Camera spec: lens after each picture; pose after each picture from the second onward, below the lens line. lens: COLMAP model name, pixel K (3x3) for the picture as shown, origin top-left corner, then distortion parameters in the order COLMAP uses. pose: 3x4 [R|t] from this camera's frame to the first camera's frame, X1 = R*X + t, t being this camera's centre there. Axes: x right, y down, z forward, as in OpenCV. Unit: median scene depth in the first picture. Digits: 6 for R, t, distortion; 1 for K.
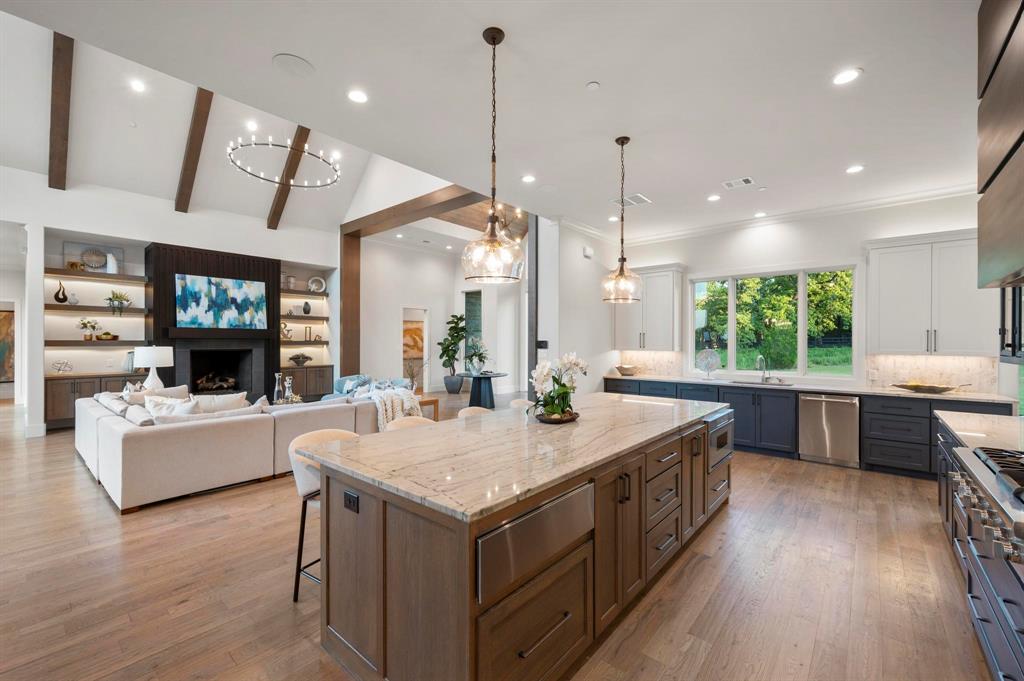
lens RADIAL K [[423.1, 0, 515.4], [0, 423.1, 342.7], [0, 0, 1]] dist [-0.002262, -0.000313]
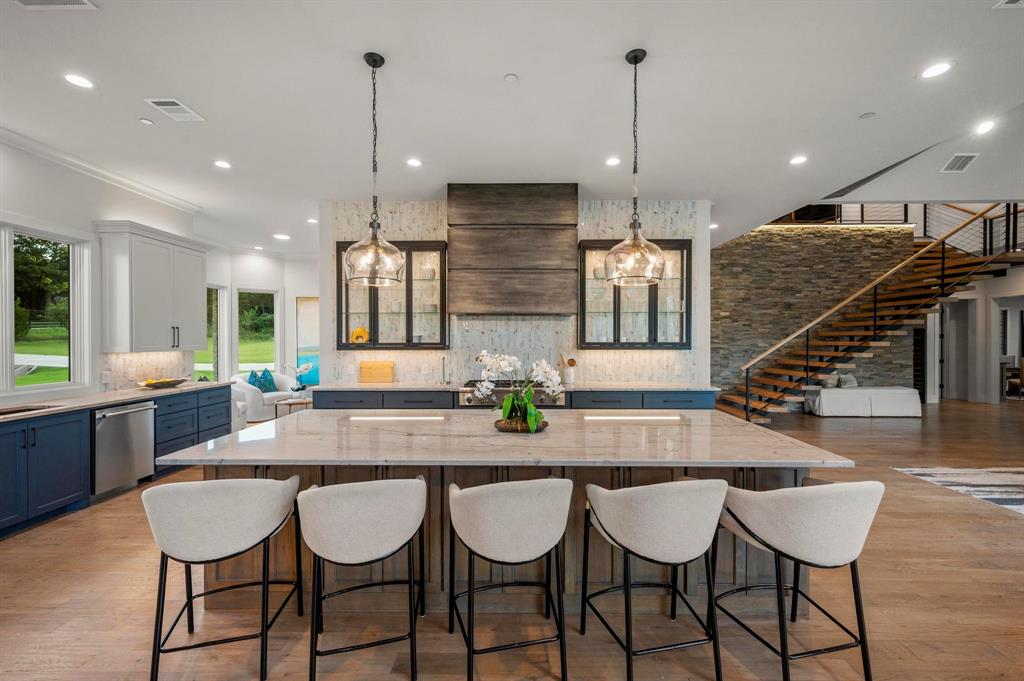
lens RADIAL K [[413.0, 0, 512.0], [0, 413.0, 340.5], [0, 0, 1]] dist [-0.001642, -0.000248]
pose [[-0.628543, -0.004943, 0.777759, -0.204162], [0.001662, 0.999969, 0.007698, -0.001650], [-0.777773, 0.006131, -0.628515, 0.577332]]
